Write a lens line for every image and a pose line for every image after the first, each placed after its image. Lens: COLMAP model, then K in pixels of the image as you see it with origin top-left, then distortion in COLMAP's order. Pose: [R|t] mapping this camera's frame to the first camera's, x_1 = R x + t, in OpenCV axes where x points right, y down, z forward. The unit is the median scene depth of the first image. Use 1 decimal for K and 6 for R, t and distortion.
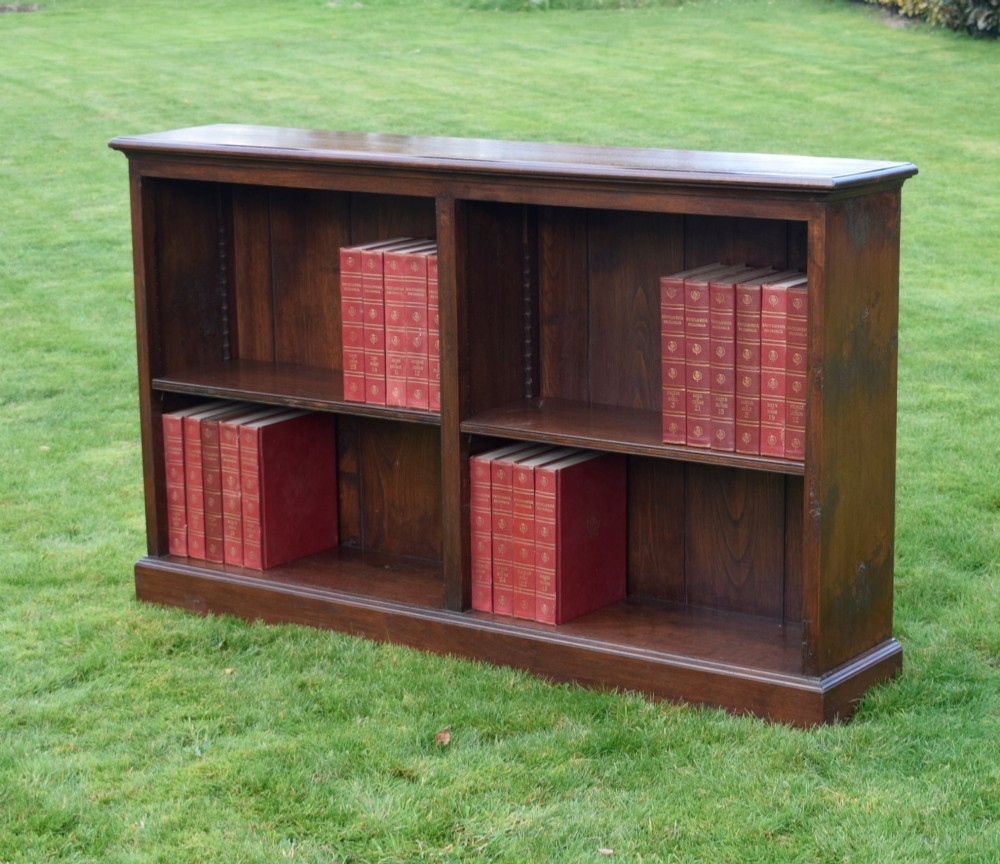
lens RADIAL K [[2413.7, 0, 500.0], [0, 2413.7, 432.0], [0, 0, 1]] dist [0.032614, -0.296183]
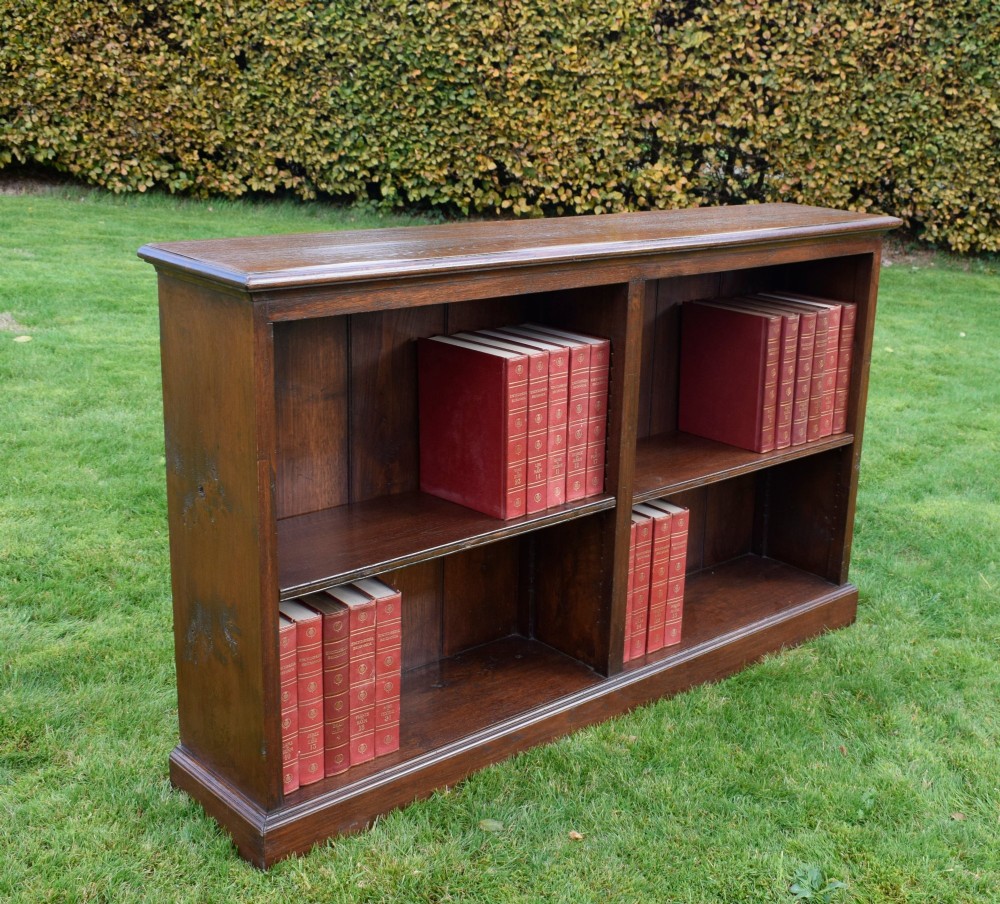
lens RADIAL K [[1350.5, 0, 581.2], [0, 1350.5, 455.2], [0, 0, 1]] dist [-0.014909, -0.030564]
pose [[0.197535, -0.256341, 0.946187, -0.547245], [0.166191, 0.959991, 0.225385, -0.150519], [-0.966106, 0.112726, 0.232234, 0.864466]]
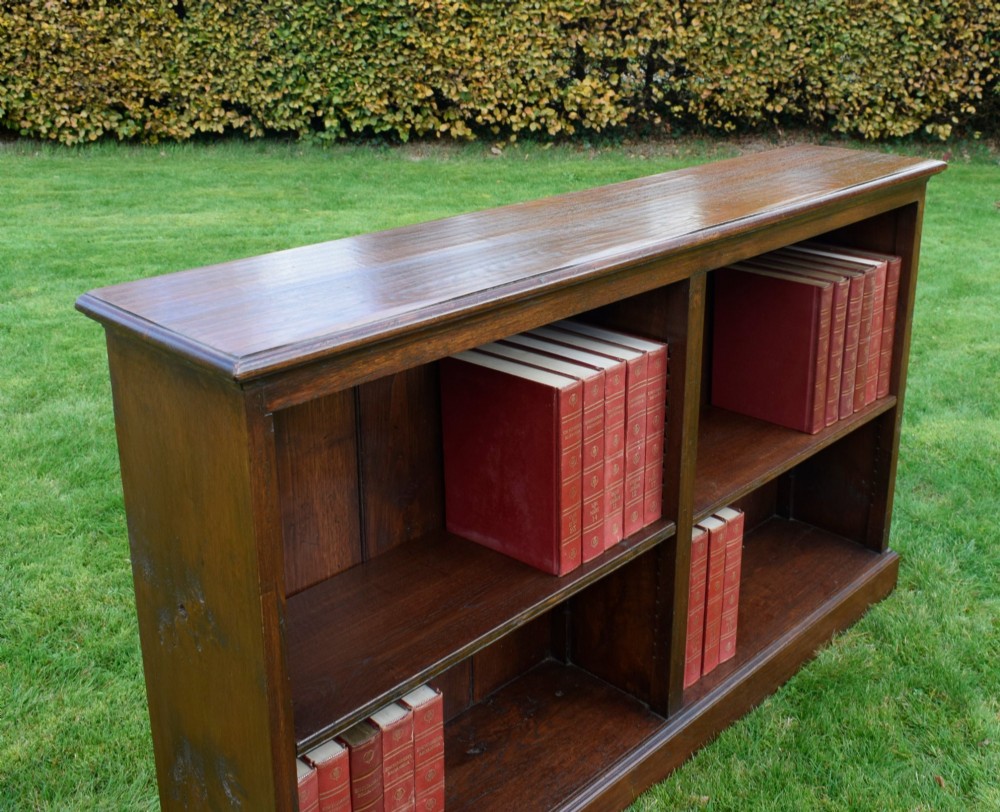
lens RADIAL K [[1159.1, 0, 568.5], [0, 1159.1, 322.4], [0, 0, 1]] dist [-0.011642, 0.008975]
pose [[0.121555, -0.276203, 0.953382, -0.406207], [0.234649, 0.941275, 0.242778, -0.177584], [-0.964450, 0.194199, 0.179227, 0.928194]]
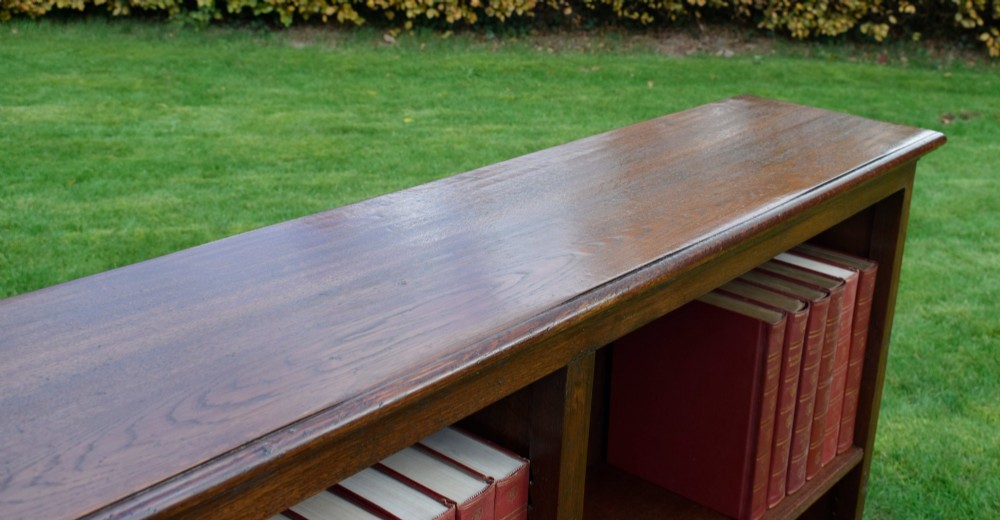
lens RADIAL K [[1157.1, 0, 518.4], [0, 1157.1, 177.2], [0, 0, 1]] dist [-0.006560, -0.017514]
pose [[0.100043, -0.261531, 0.959996, -0.253352], [0.202817, 0.949939, 0.237656, -0.181274], [-0.974093, 0.170928, 0.148078, 0.924347]]
